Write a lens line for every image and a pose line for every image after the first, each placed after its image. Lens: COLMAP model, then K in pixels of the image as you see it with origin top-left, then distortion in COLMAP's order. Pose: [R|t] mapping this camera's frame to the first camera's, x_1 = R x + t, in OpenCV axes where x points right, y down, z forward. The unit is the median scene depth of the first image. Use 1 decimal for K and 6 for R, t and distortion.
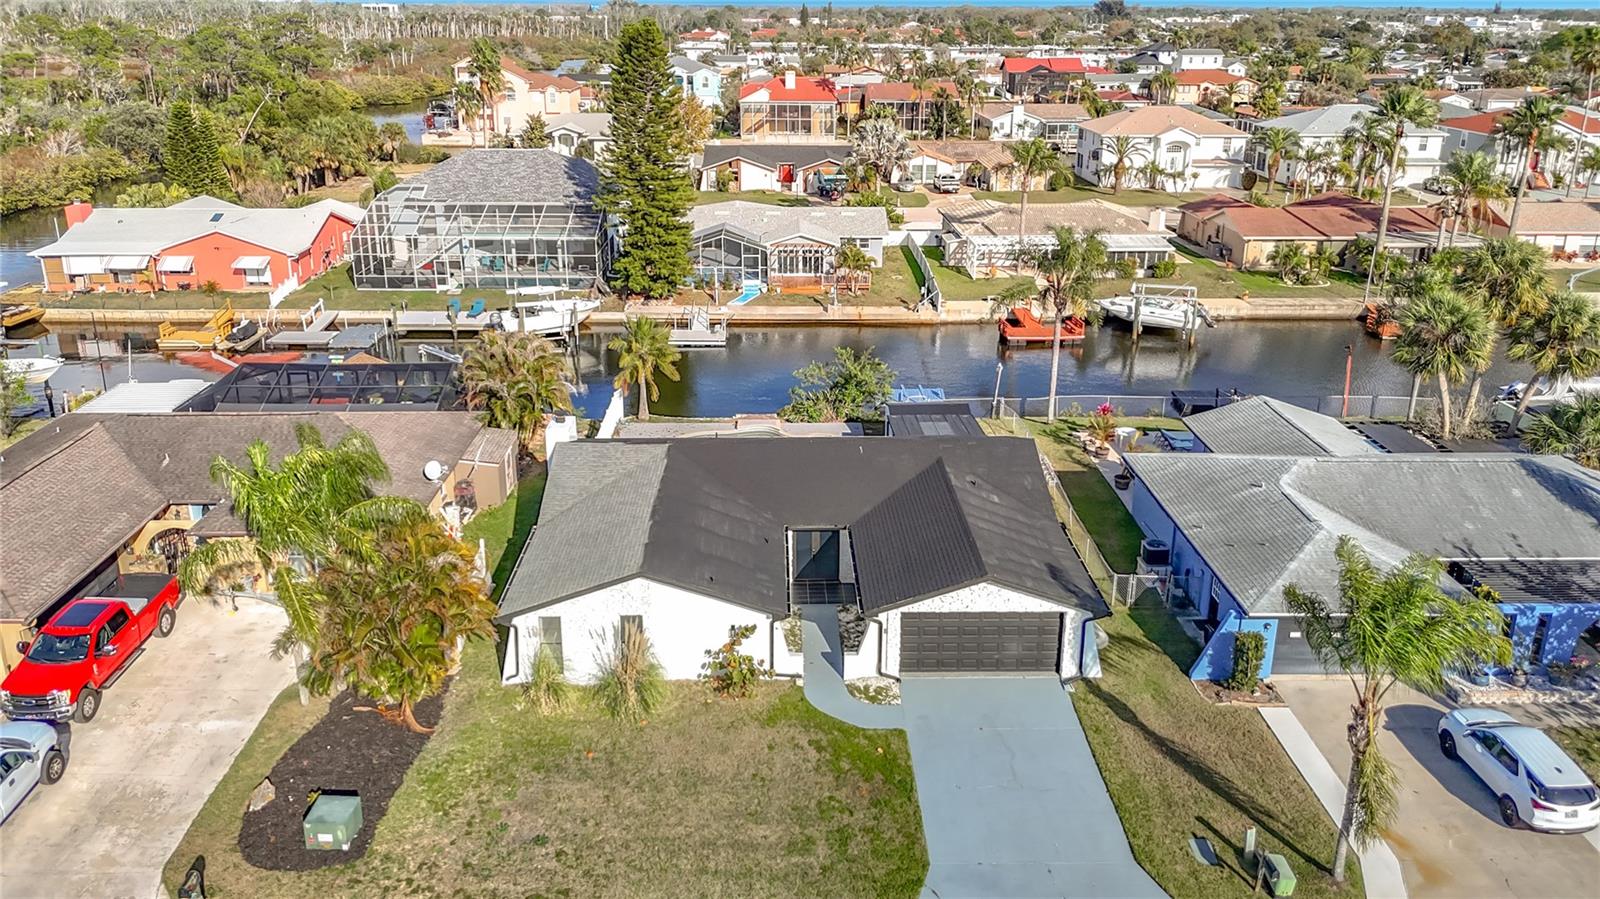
lens RADIAL K [[1212.0, 0, 803.2], [0, 1212.0, 414.3], [0, 0, 1]] dist [0.083612, -0.168446]
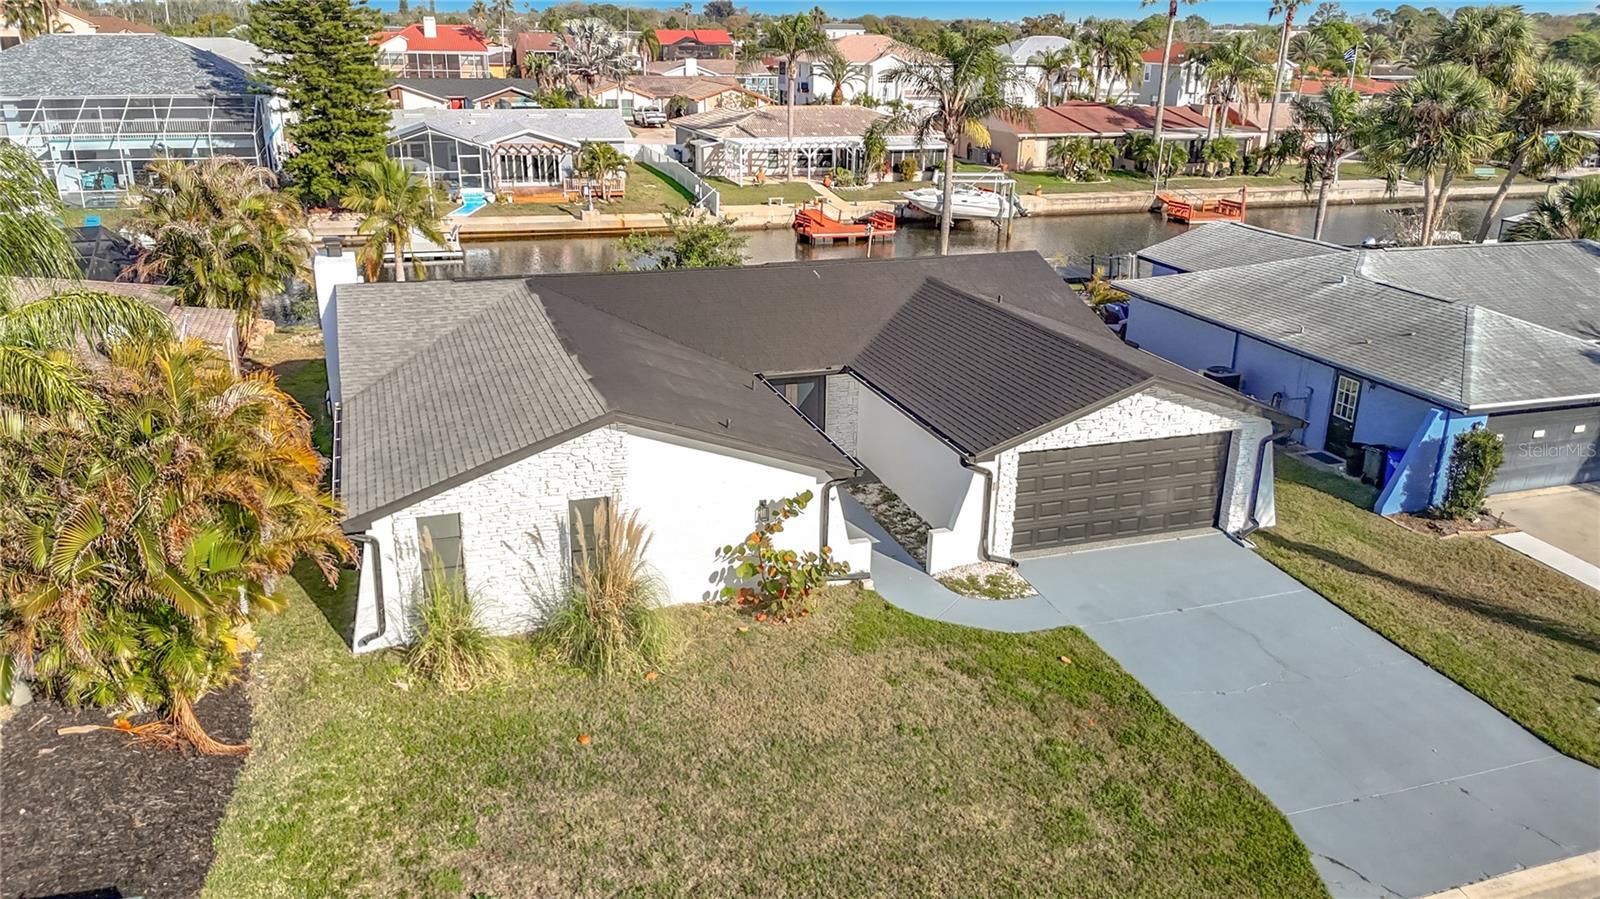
lens RADIAL K [[1210.2, 0, 802.9], [0, 1210.2, 491.4], [0, 0, 1]] dist [0.038459, -0.063945]
pose [[0.952484, -0.098496, 0.288224, -0.166821], [0.085080, 0.994641, 0.058742, 0.110171], [-0.292465, -0.031428, 0.955760, 0.351768]]
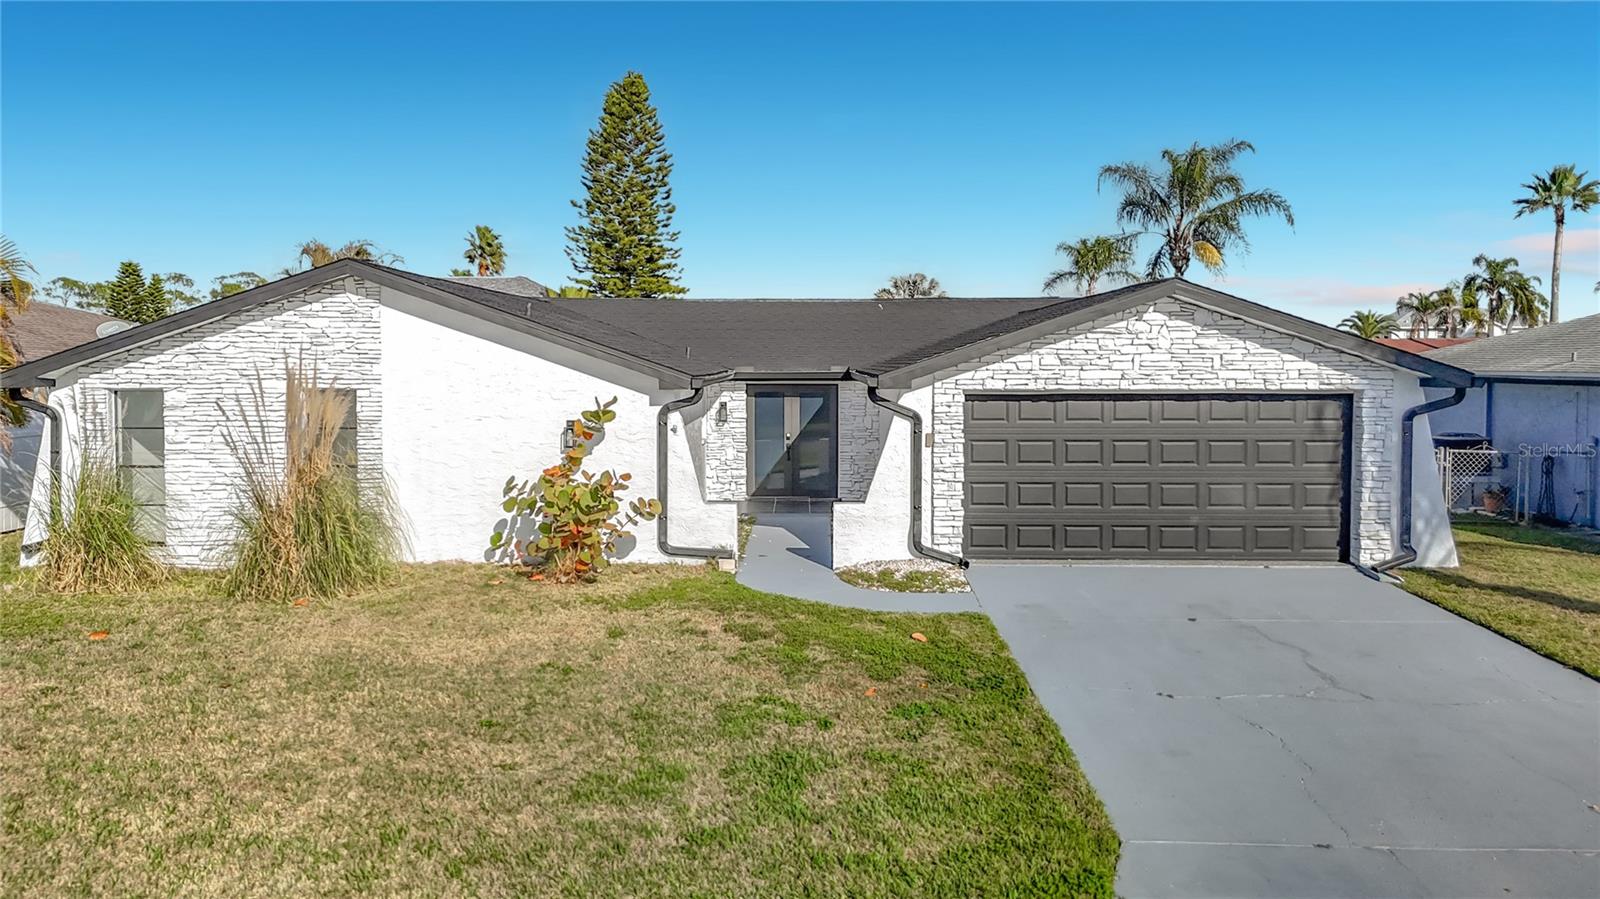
lens RADIAL K [[1192.8, 0, 801.0], [0, 1192.8, 431.9], [0, 0, 1]] dist [0.065086, -0.080473]
pose [[0.999345, -0.002347, -0.036107, 0.030913], [-0.007324, 0.964116, -0.265381, 0.232233], [0.035434, 0.265471, 0.963467, 0.483181]]
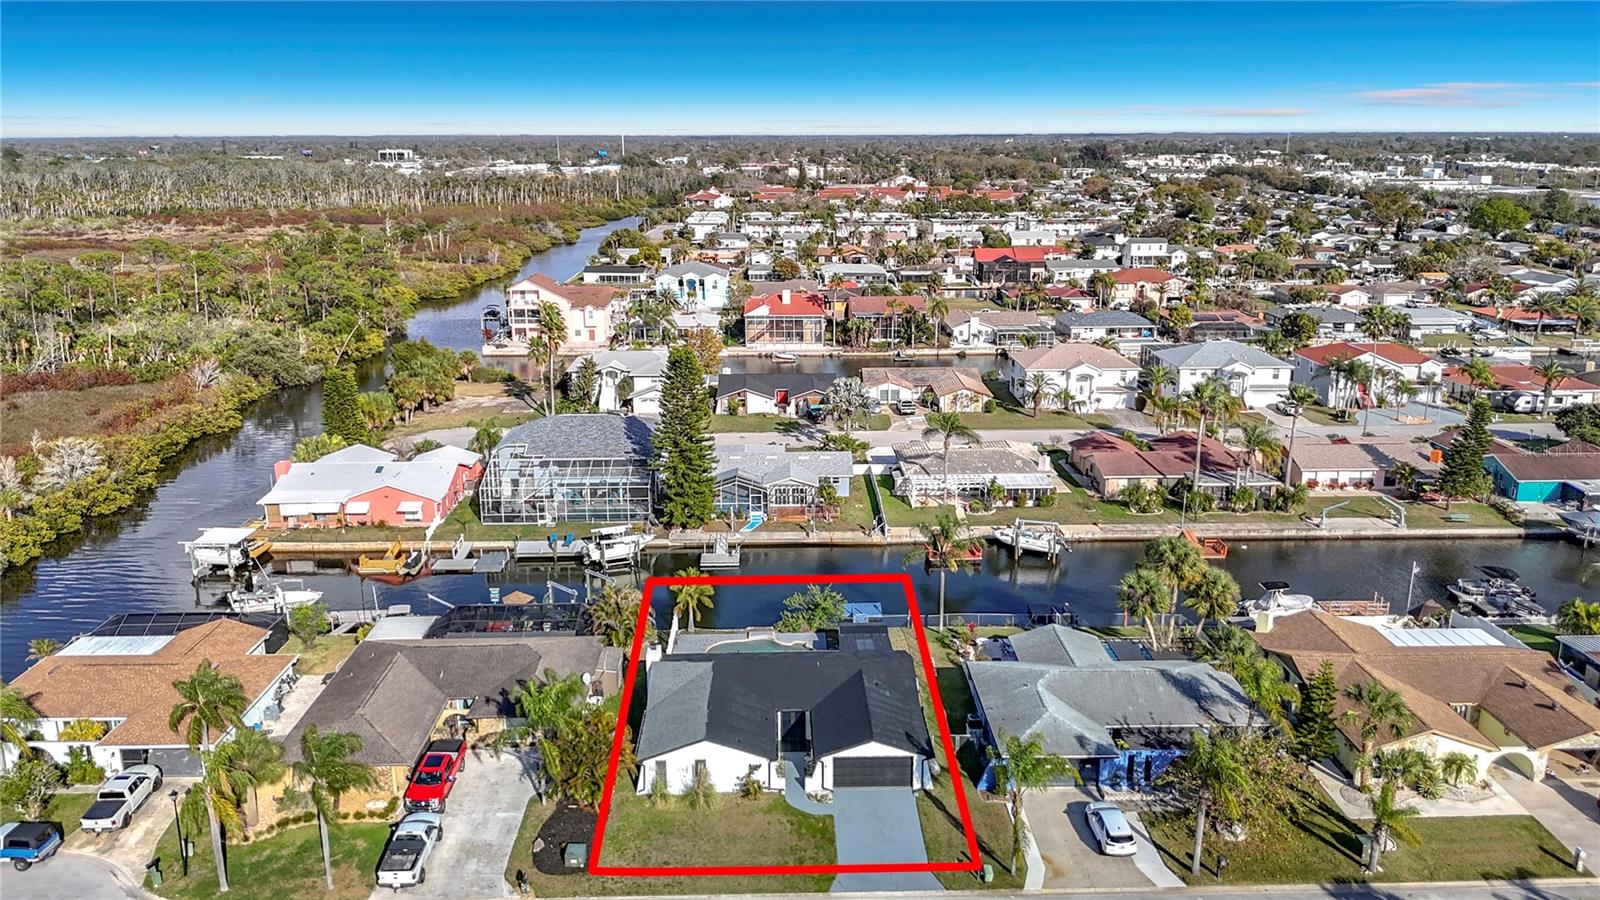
lens RADIAL K [[1234.8, 0, 801.6], [0, 1234.8, 425.6], [0, 0, 1]] dist [0.187393, -0.699751]
pose [[0.999960, -0.008335, -0.003164, 0.032049], [0.008033, 0.996290, -0.085681, -0.170780], [0.003866, 0.085652, 0.996318, -0.911757]]
